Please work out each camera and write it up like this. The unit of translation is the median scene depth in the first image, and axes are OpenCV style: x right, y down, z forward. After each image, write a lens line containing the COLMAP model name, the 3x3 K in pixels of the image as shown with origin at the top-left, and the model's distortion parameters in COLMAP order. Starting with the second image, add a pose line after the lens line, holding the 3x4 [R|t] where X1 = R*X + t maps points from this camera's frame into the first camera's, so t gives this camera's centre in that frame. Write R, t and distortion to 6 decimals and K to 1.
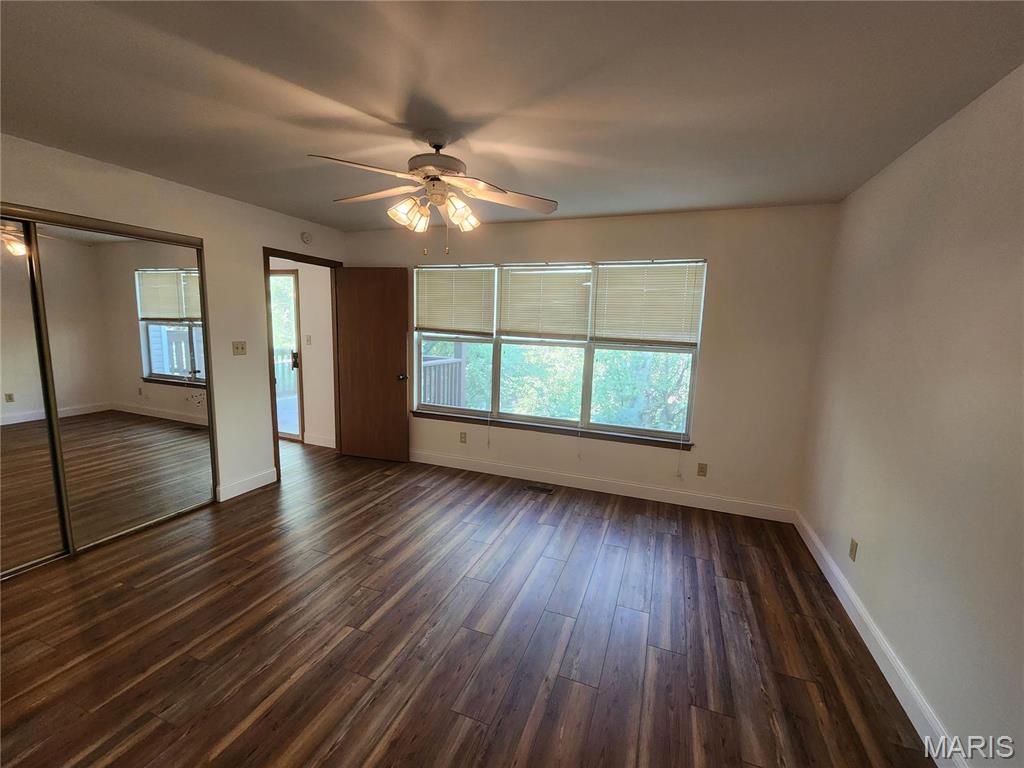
lens RADIAL K [[418.9, 0, 522.1], [0, 418.9, 388.5], [0, 0, 1]] dist [-0.002279, -0.001338]
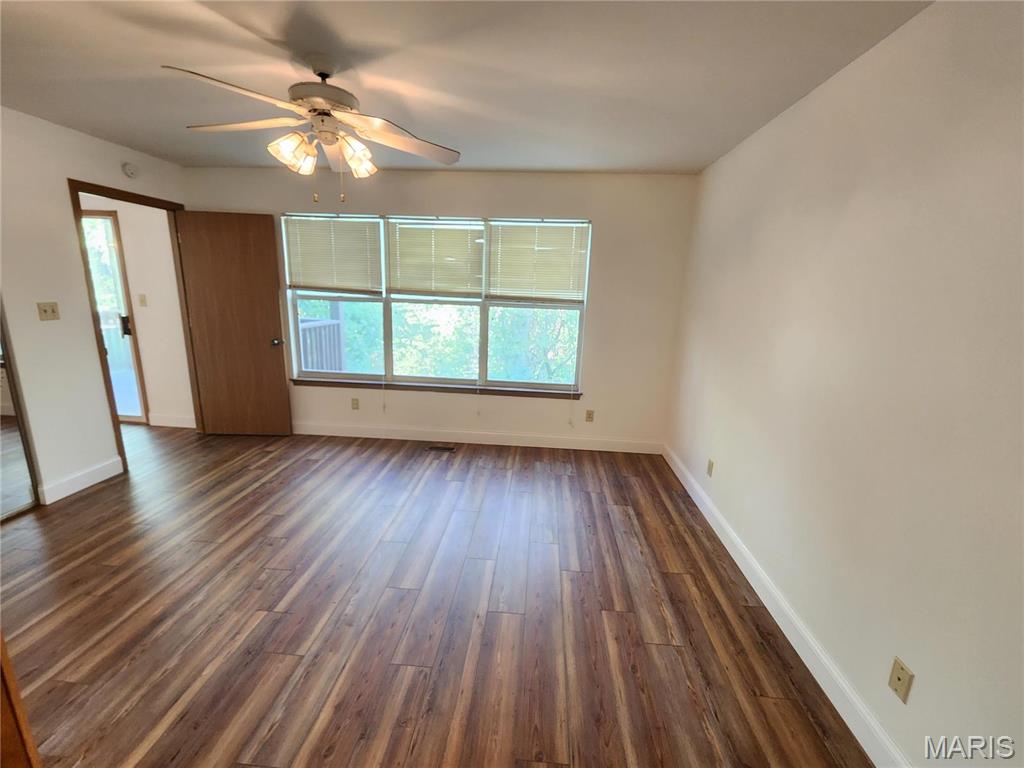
lens RADIAL K [[418.9, 0, 520.8], [0, 418.9, 388.3], [0, 0, 1]] dist [-0.002279, -0.001338]
pose [[0.959103, -0.065086, 0.275472, -0.053895], [0.038940, 0.994291, 0.099346, 0.003791], [-0.280365, -0.084556, 0.956162, -0.007315]]
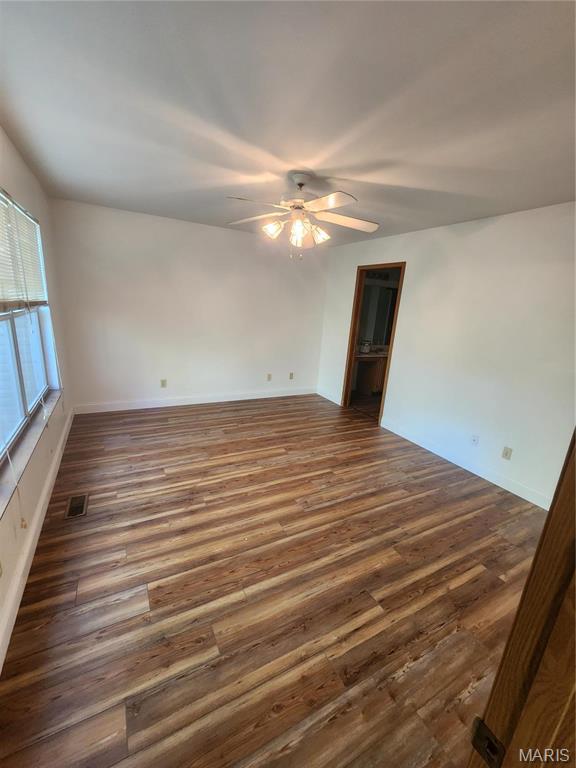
lens RADIAL K [[314.2, 0, 281.6], [0, 314.2, 389.7], [0, 0, 1]] dist [-0.002279, -0.001338]
pose [[-0.723280, -0.263499, 0.638306, -0.688688], [0.016657, 0.917412, 0.397591, -0.232230], [-0.690354, 0.298202, -0.659156, 1.309110]]
